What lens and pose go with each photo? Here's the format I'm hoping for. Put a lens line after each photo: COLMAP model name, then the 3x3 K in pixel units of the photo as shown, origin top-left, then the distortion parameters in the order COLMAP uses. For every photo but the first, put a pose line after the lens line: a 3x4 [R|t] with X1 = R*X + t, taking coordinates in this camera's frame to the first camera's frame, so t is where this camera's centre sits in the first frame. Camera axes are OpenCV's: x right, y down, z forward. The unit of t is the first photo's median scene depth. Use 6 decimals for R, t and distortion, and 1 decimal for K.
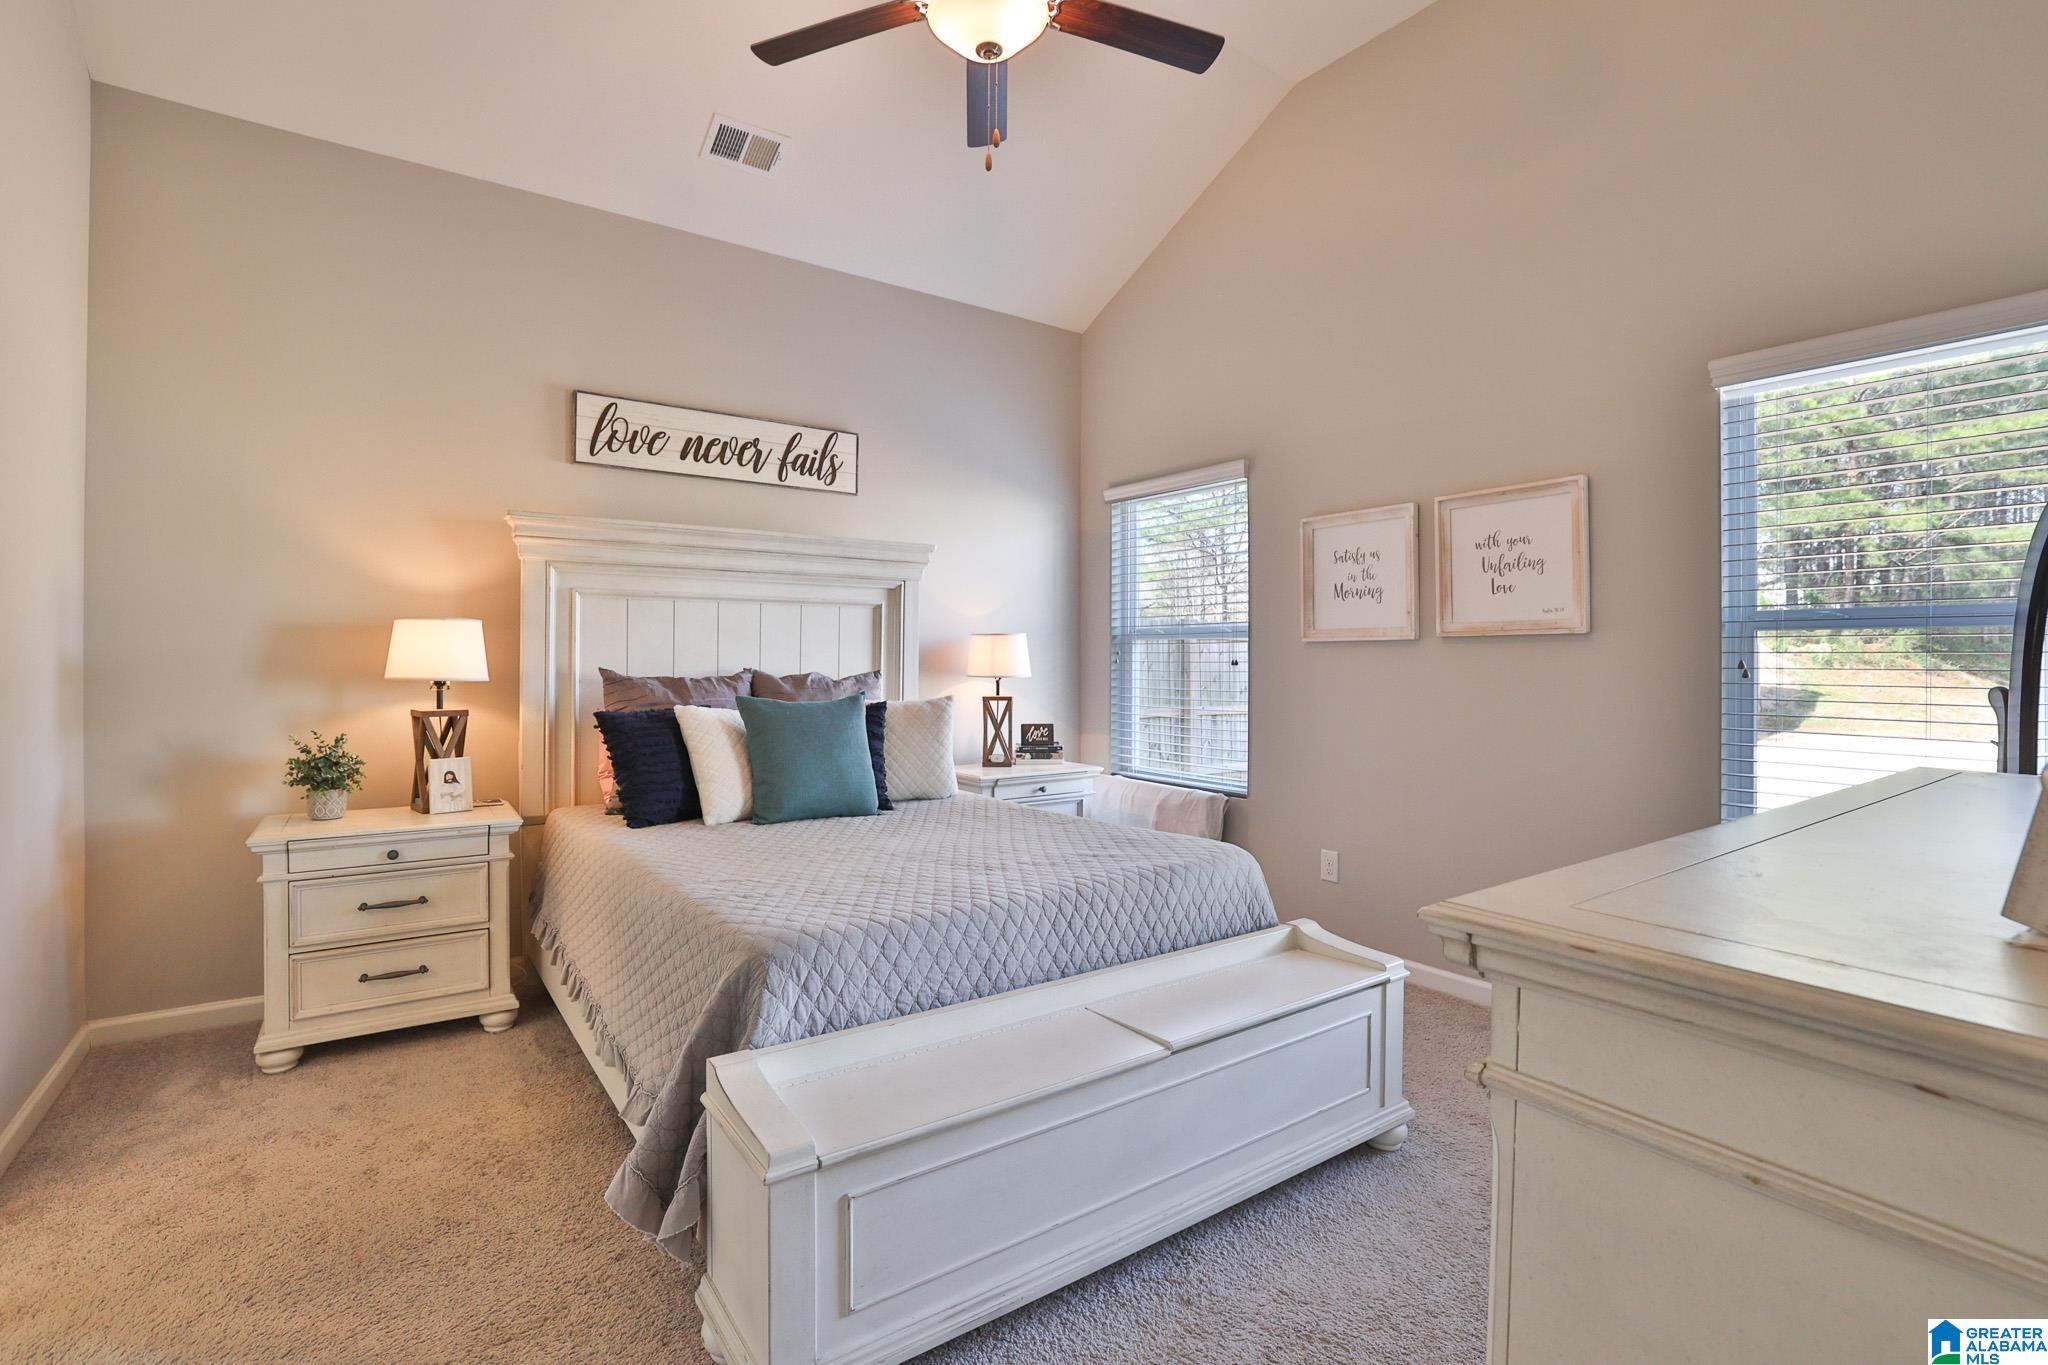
lens RADIAL K [[942.6, 0, 995.3], [0, 942.6, 656.3], [0, 0, 1]] dist [-0.049067, 0.018057]
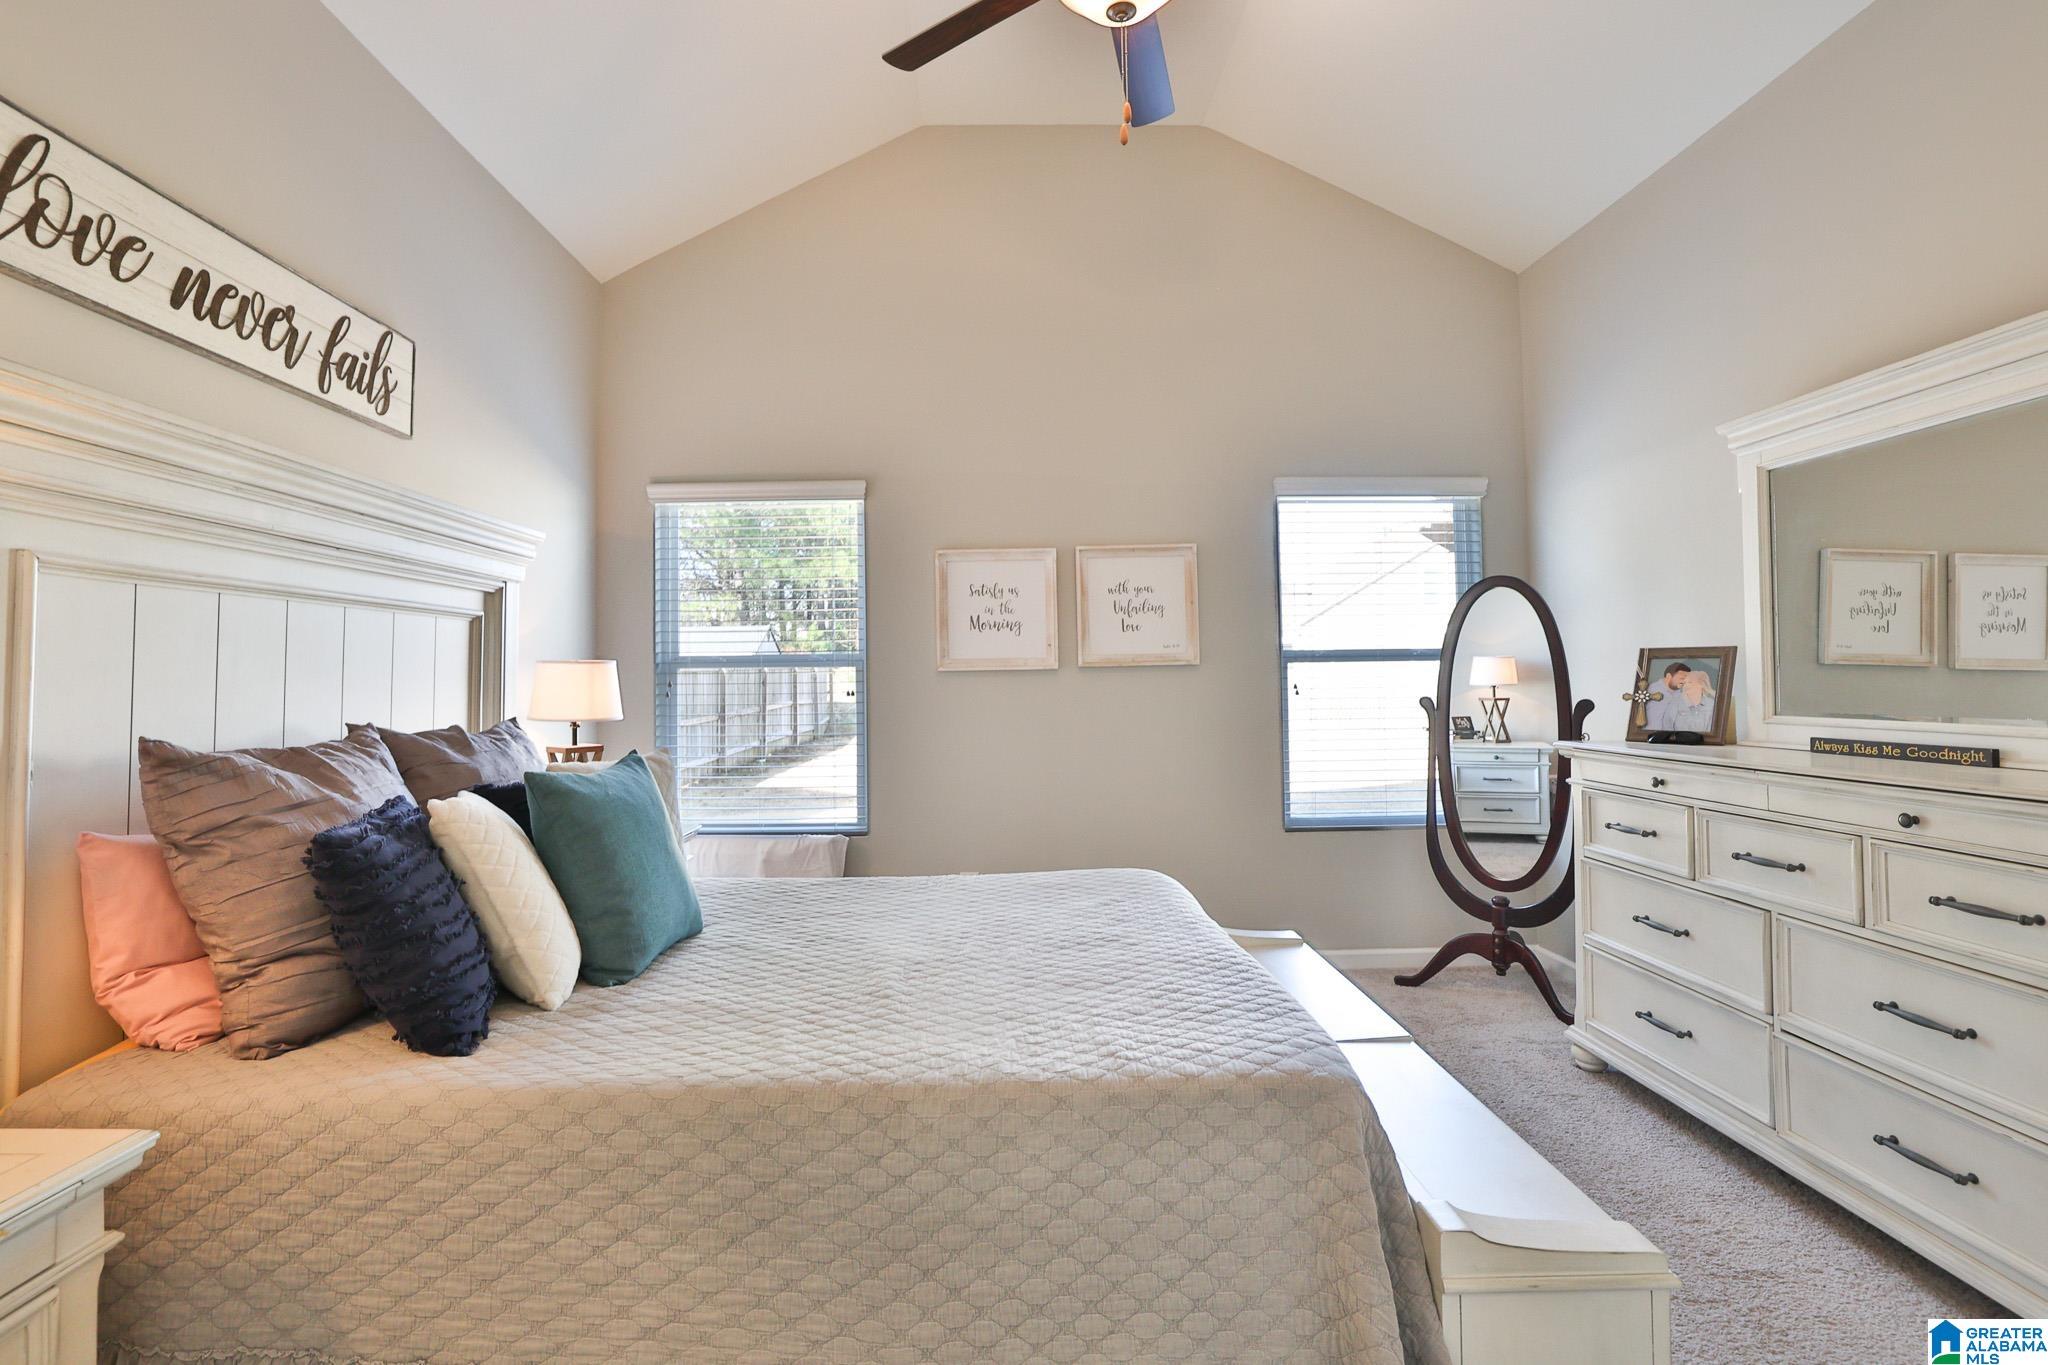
lens RADIAL K [[942.6, 0, 995.3], [0, 942.6, 656.3], [0, 0, 1]] dist [-0.049067, 0.018057]
pose [[0.570474, 0.009035, 0.821266, -0.476703], [0.012038, 0.999740, -0.019361, -0.010738], [-0.821227, 0.020931, 0.570217, 0.366419]]
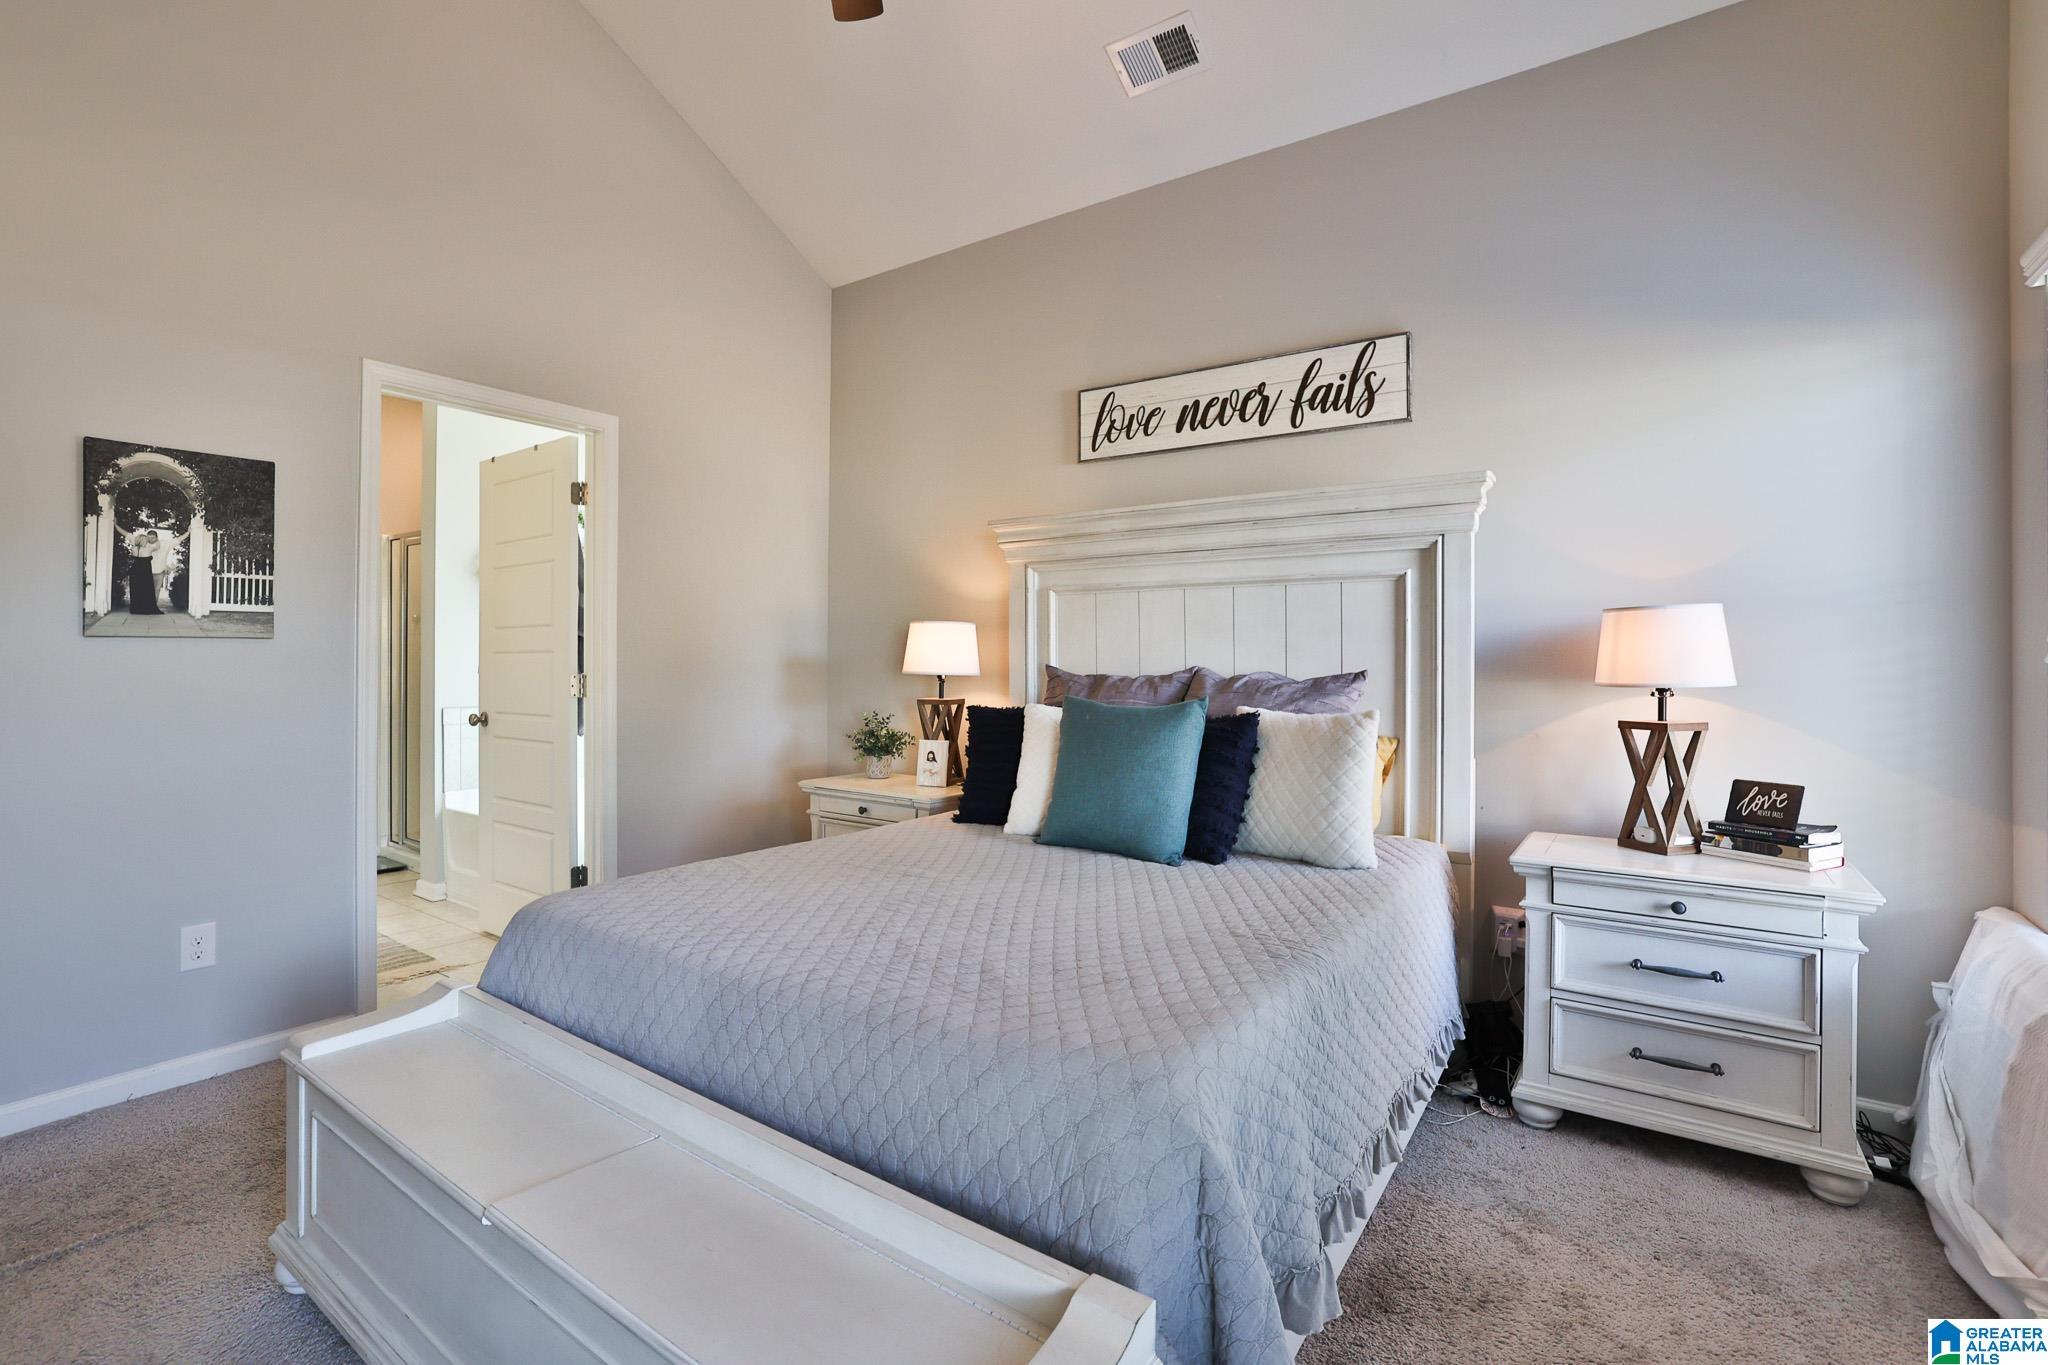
lens RADIAL K [[937.0, 0, 995.6], [0, 937.0, 653.8], [0, 0, 1]] dist [-0.053193, 0.022941]
pose [[0.326485, -0.008721, -0.945162, 0.441365], [0.000372, 0.999959, -0.009098, 0.008825], [0.945202, 0.002618, 0.326475, 0.539506]]
